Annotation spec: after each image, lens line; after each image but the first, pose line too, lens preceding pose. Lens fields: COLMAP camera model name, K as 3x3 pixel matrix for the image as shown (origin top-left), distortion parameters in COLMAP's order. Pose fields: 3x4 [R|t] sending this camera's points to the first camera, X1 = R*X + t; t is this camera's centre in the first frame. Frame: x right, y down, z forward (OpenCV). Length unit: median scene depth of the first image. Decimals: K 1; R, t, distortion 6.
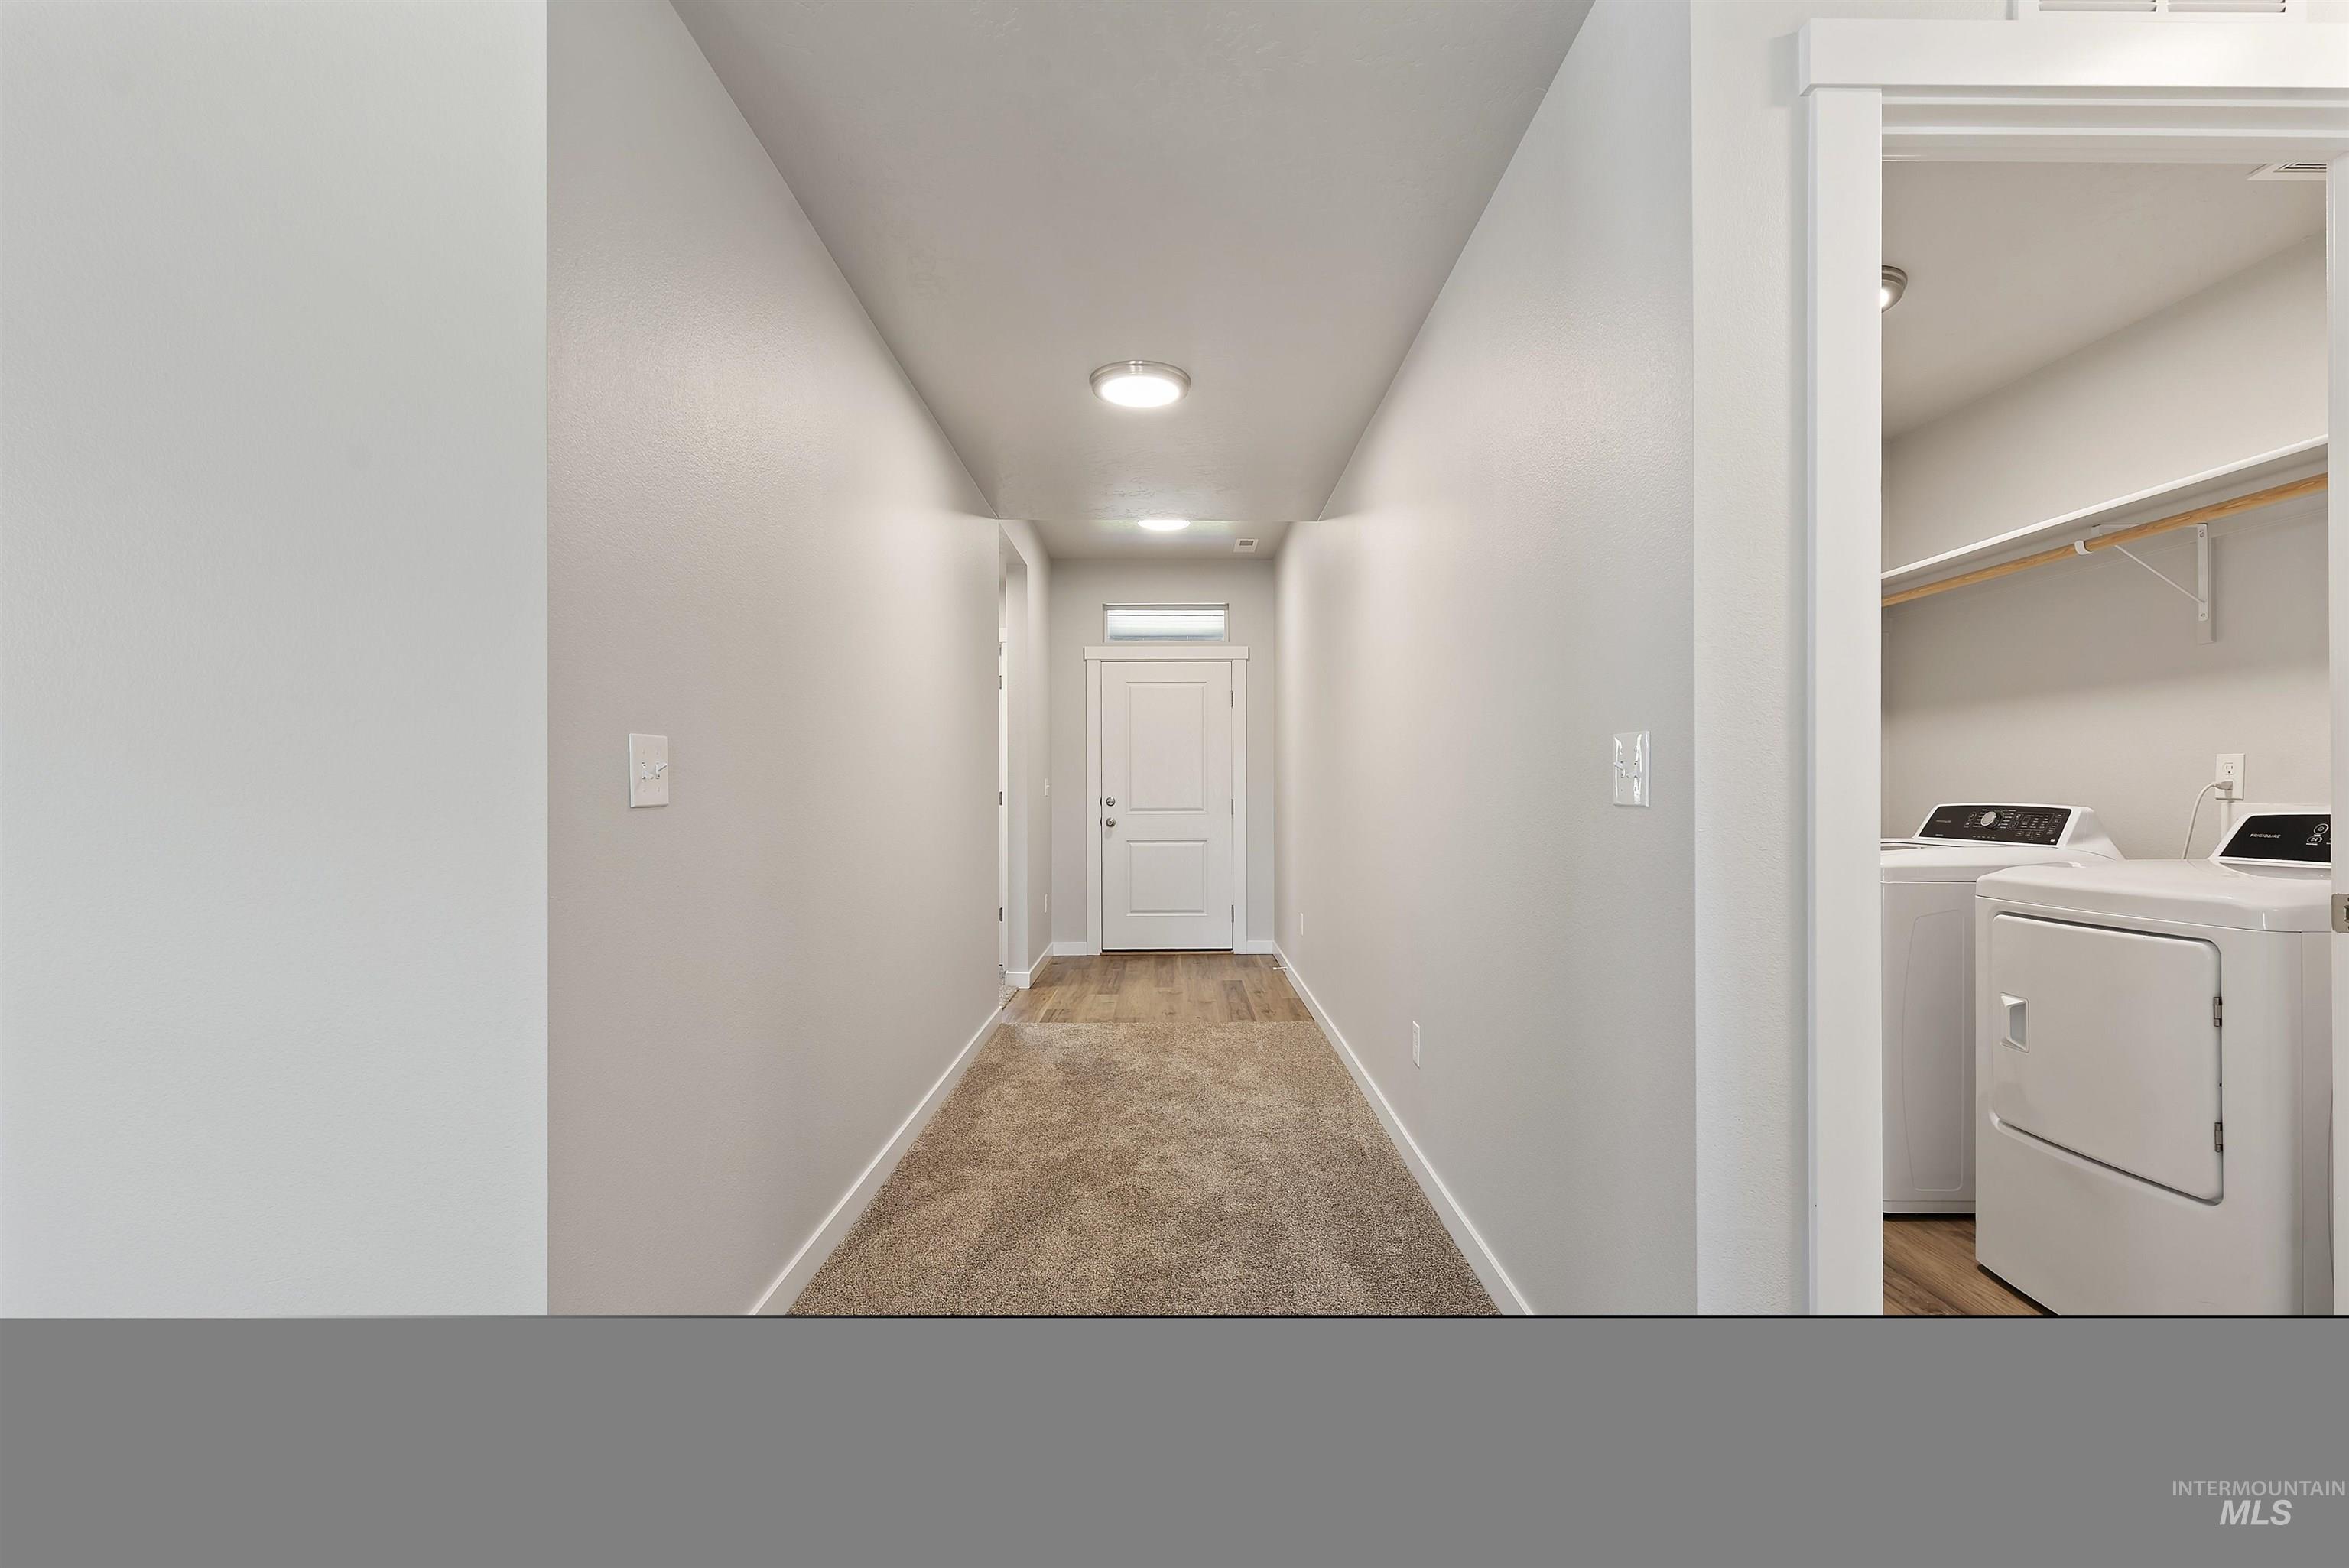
lens RADIAL K [[1026.1, 0, 1168.6], [0, 1026.1, 792.9], [0, 0, 1]] dist [-0.001217, 0.000014]
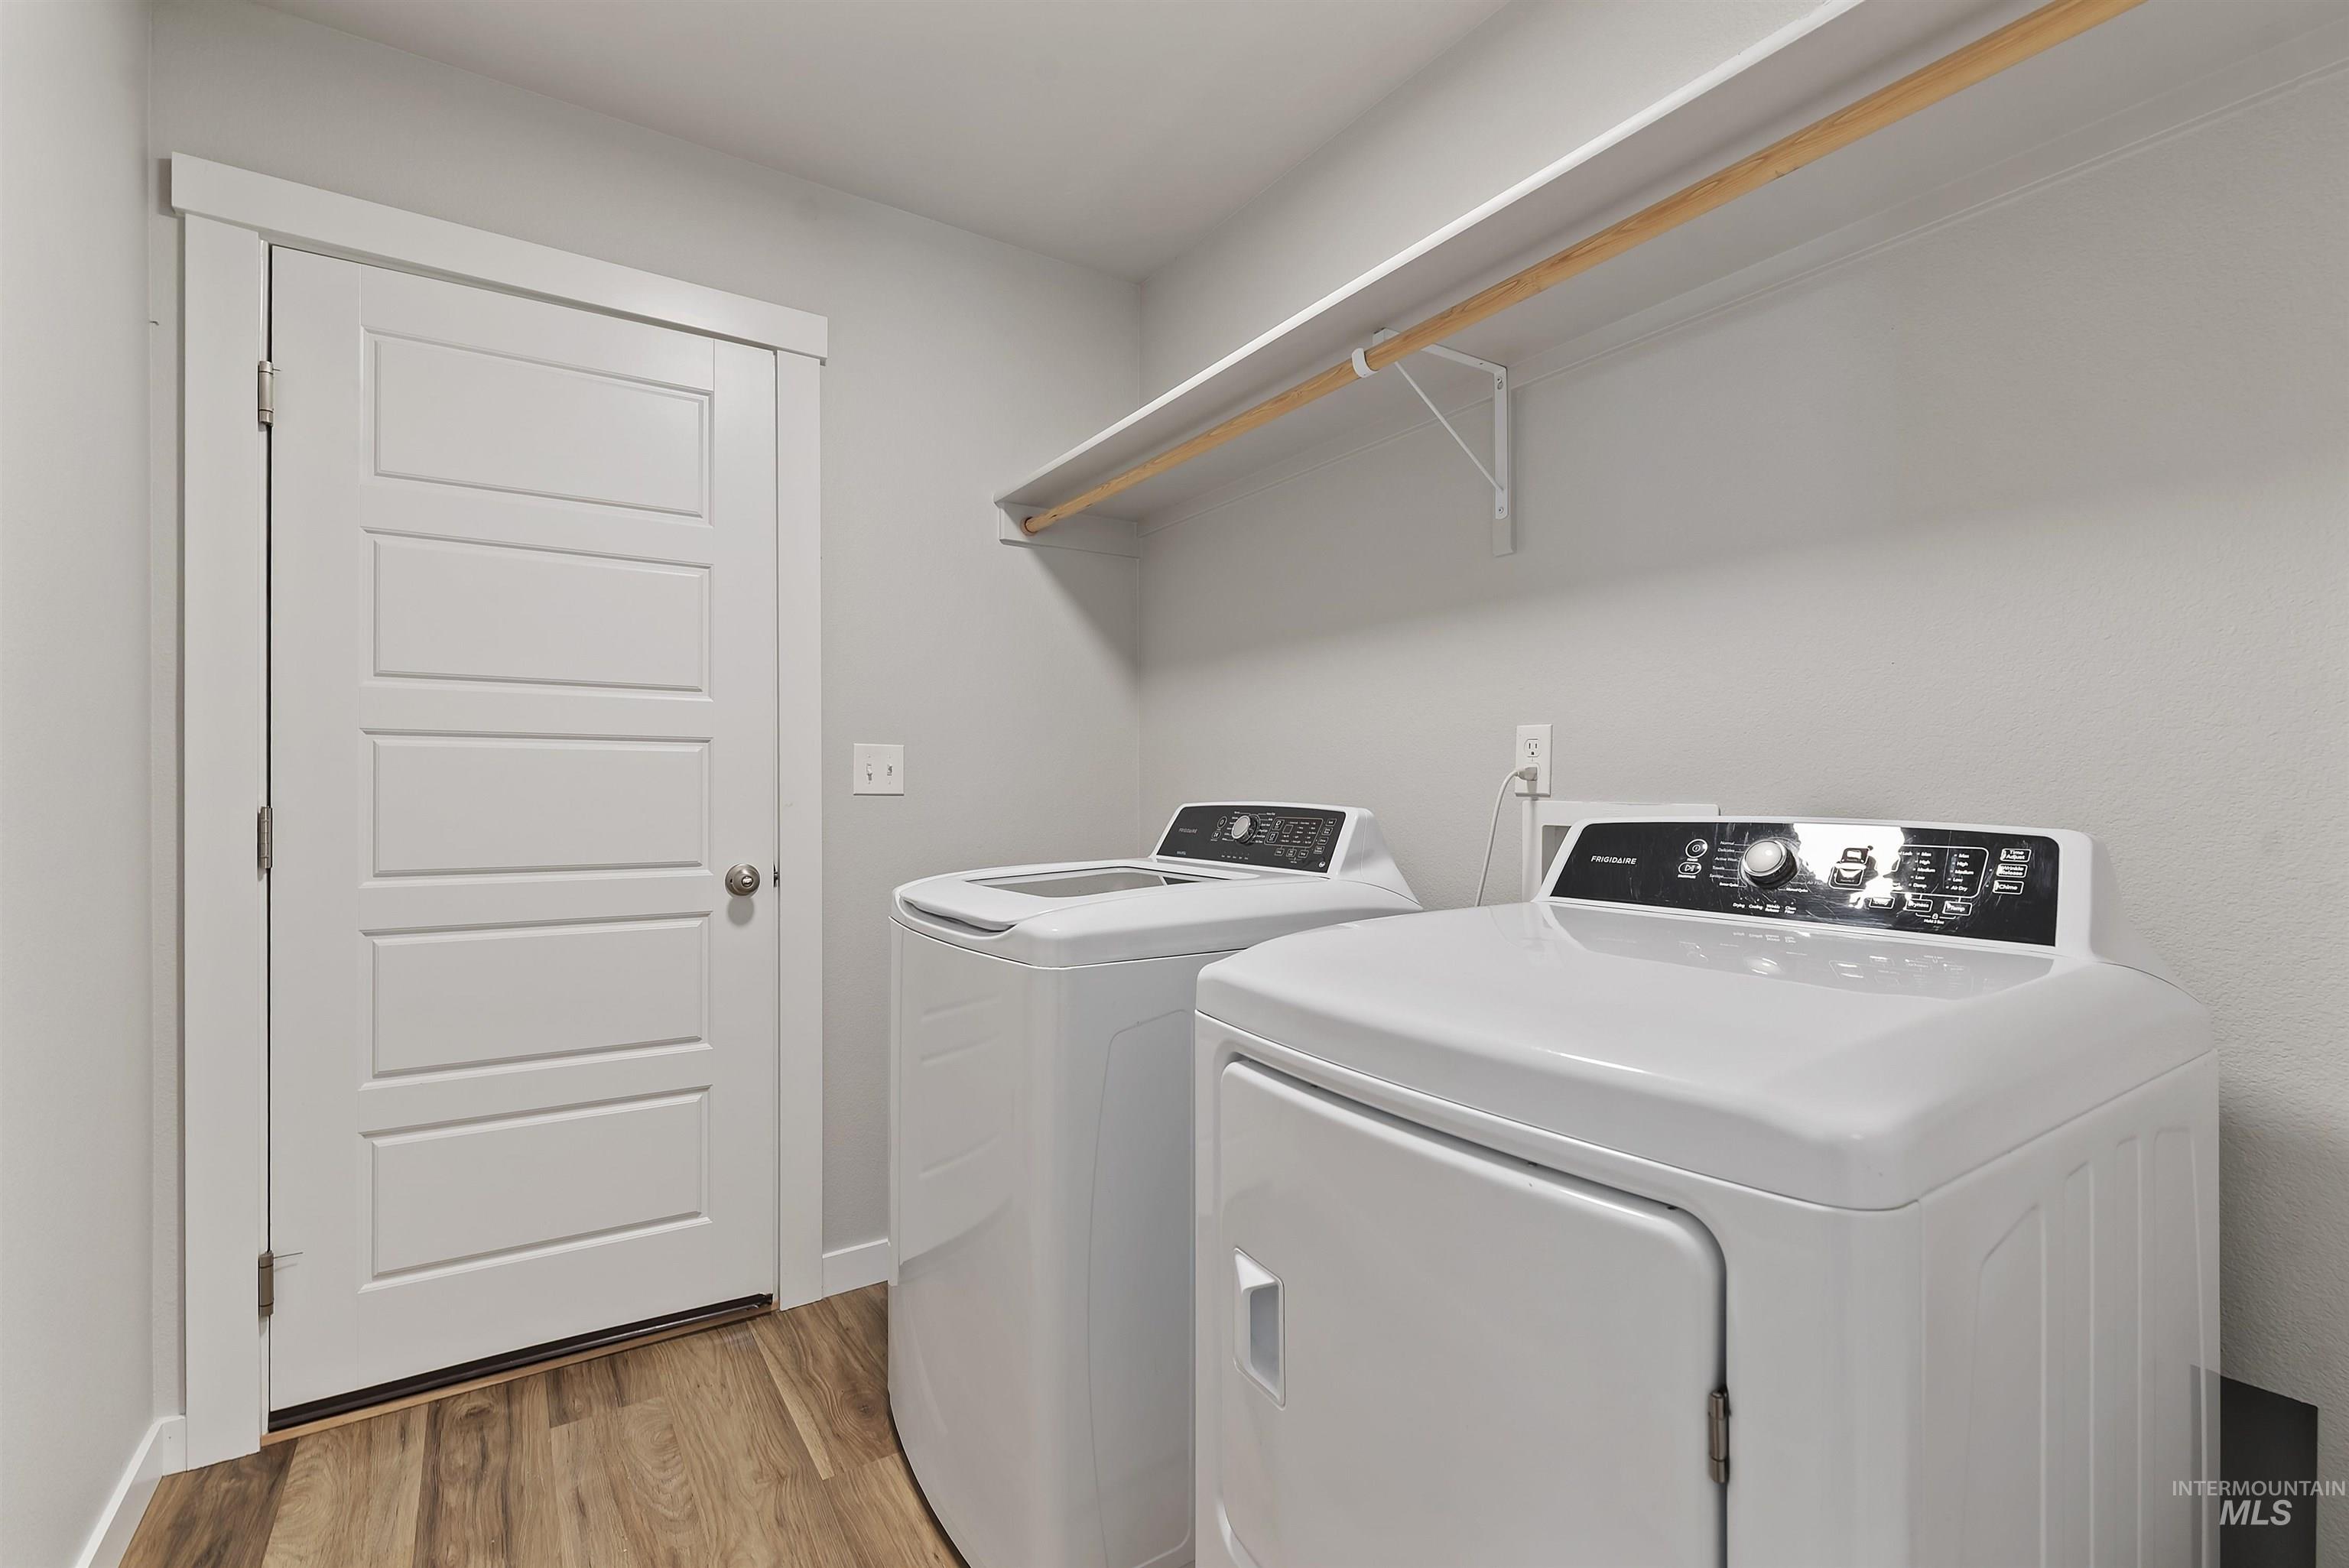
lens RADIAL K [[1026.1, 0, 1177.4], [0, 1026.1, 788.6], [0, 0, 1]] dist [-0.001217, 0.000014]
pose [[0.835590, 0.004143, 0.549337, 0.462385], [-0.003059, 0.999991, -0.002888, 0.004133], [-0.549344, 0.000733, 0.835596, 0.545306]]
